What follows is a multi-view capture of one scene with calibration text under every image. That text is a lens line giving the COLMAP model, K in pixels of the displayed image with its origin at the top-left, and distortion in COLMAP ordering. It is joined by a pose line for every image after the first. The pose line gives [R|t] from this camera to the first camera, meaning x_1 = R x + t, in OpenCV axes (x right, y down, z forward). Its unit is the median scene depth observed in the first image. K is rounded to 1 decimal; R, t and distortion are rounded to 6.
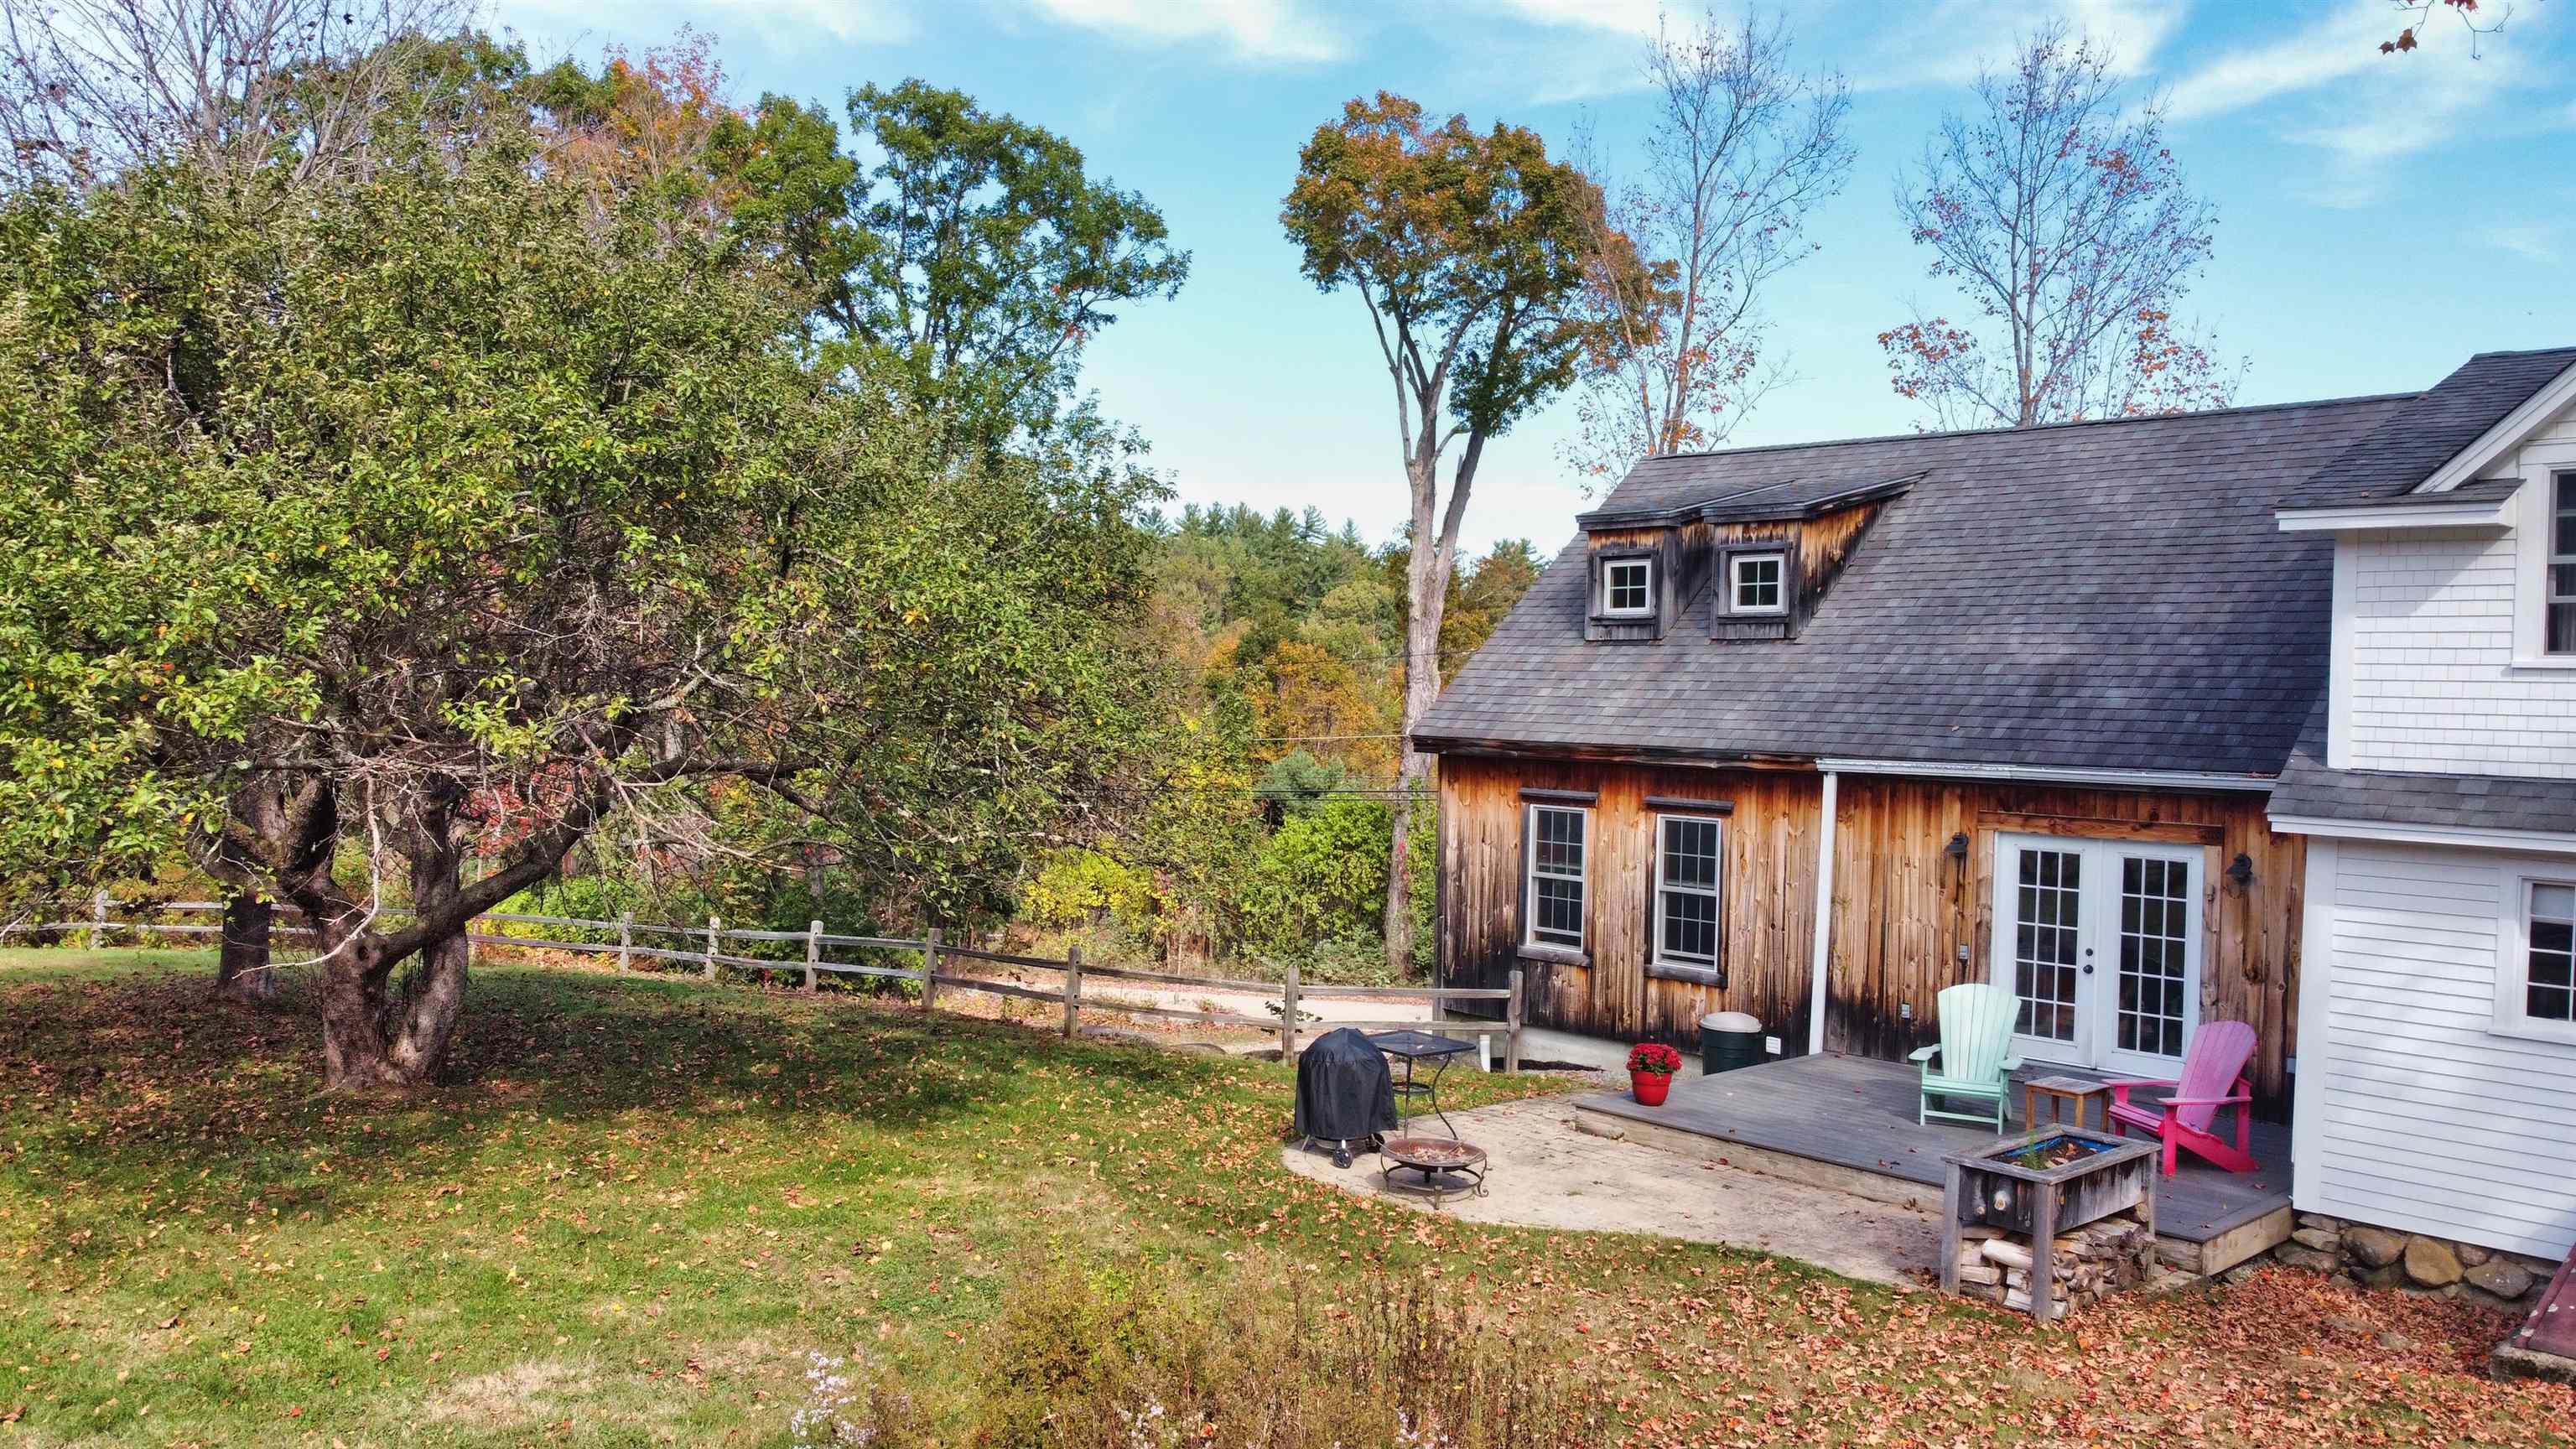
lens RADIAL K [[1939.0, 0, 1289.8], [0, 1939.0, 725.1], [0, 0, 1]] dist [-0.003607, -0.010089]
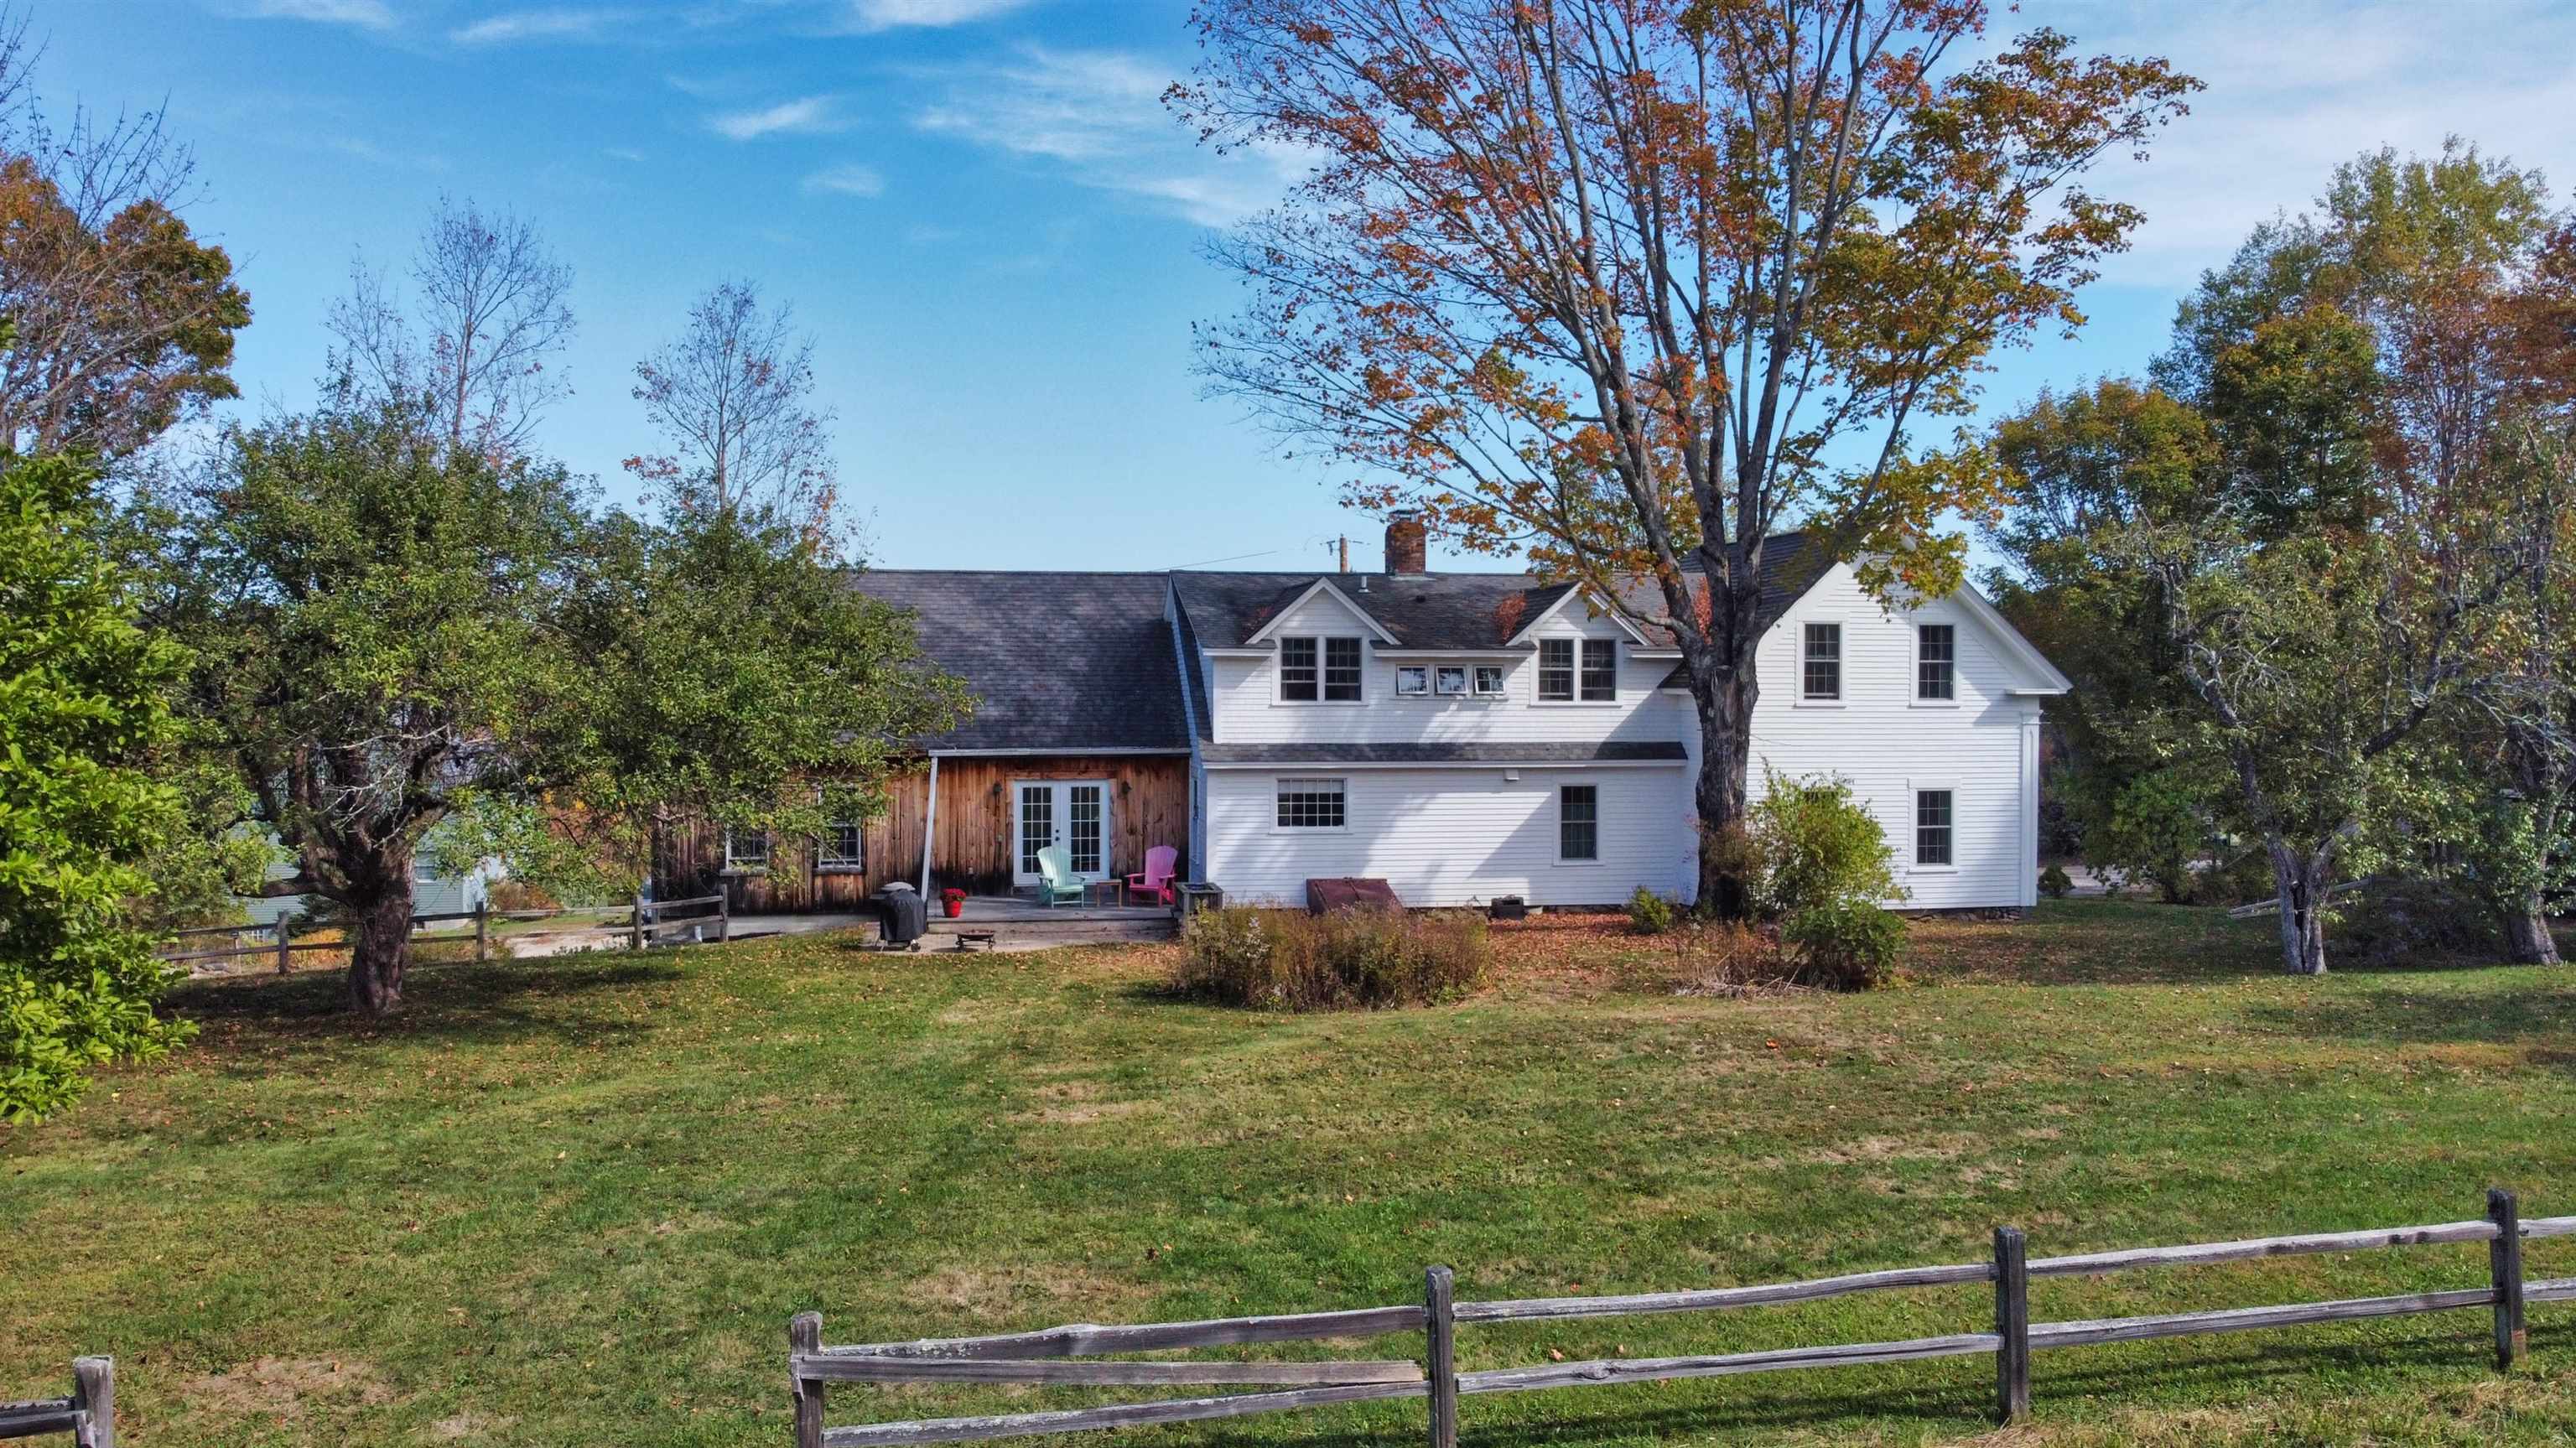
lens RADIAL K [[1938.9, 0, 1271.9], [0, 1938.9, 724.5], [0, 0, 1]] dist [-0.003607, -0.010089]
pose [[0.530174, -0.042459, 0.846825, -1.282548], [0.024698, 0.999095, 0.034631, -0.073056], [-0.847529, 0.002555, 0.530743, -0.377403]]
